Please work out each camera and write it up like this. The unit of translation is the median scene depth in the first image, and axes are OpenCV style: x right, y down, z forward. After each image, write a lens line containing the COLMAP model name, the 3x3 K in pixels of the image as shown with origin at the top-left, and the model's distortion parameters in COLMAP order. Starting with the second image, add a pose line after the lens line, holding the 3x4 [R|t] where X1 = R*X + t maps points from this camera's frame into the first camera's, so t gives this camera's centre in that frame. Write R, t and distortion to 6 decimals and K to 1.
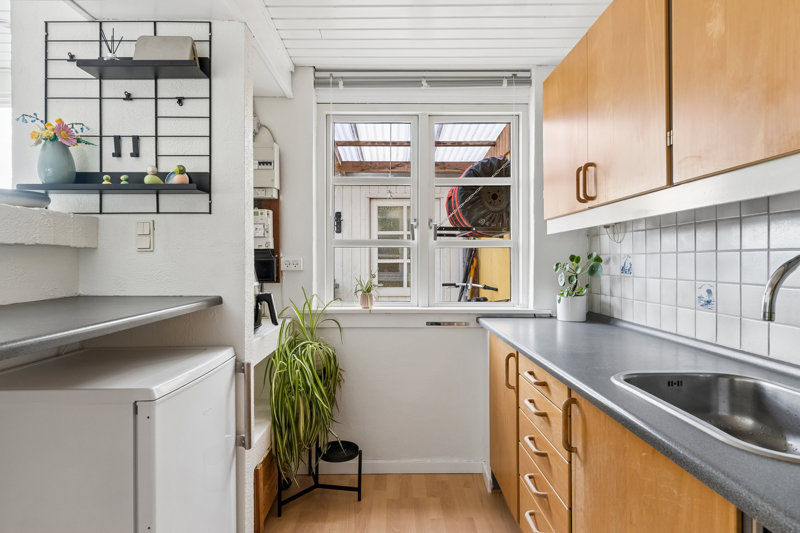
lens RADIAL K [[452.9, 0, 392.1], [0, 452.9, 256.0], [0, 0, 1]] dist [-0.001423, -0.000012]
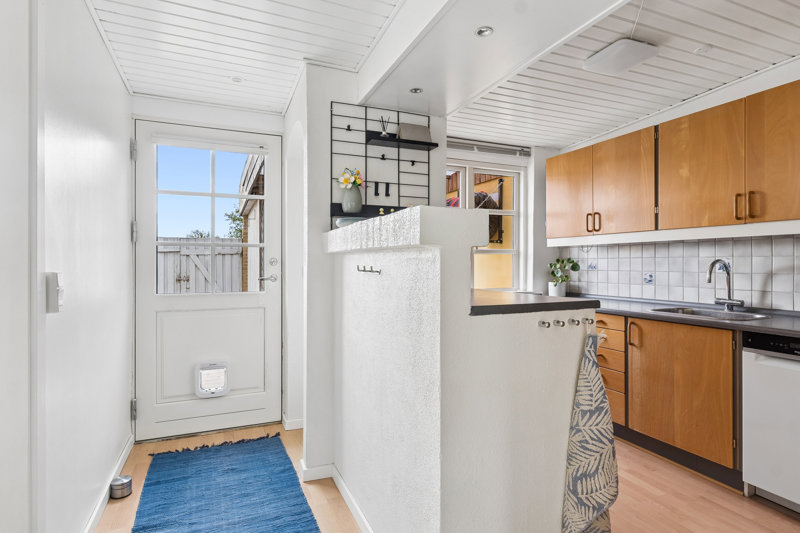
lens RADIAL K [[437.8, 0, 404.9], [0, 437.8, 253.3], [0, 0, 1]] dist [-0.001413, 0.002437]
pose [[0.912240, 0.006424, 0.409607, -1.128938], [-0.002267, 0.999941, -0.010632, -0.005600], [-0.409651, 0.008771, 0.912200, -0.403606]]
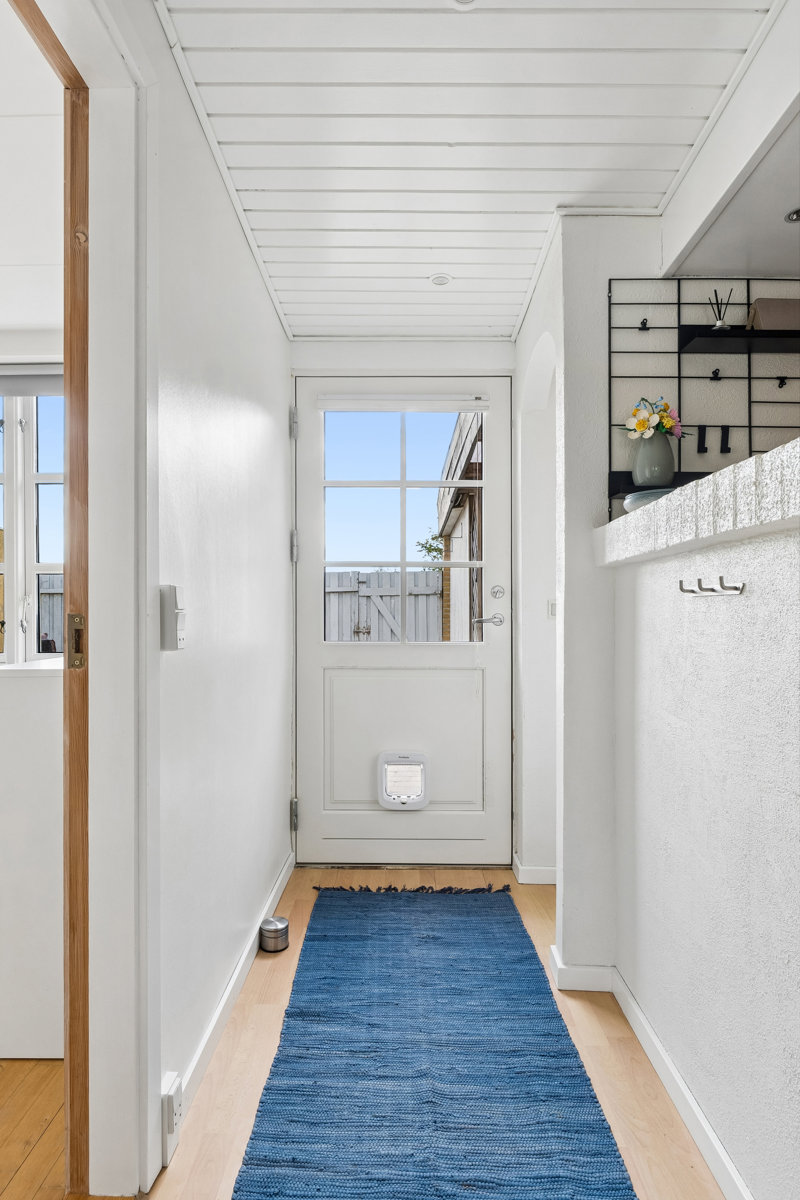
lens RADIAL K [[656.6, 0, 395.4], [0, 656.6, 607.2], [0, 0, 1]] dist [-0.001413, 0.002437]
pose [[0.999989, 0.004538, 0.000670, -1.132387], [-0.004535, 0.999975, -0.005371, 0.055709], [-0.000694, 0.005368, 0.999985, -0.129450]]
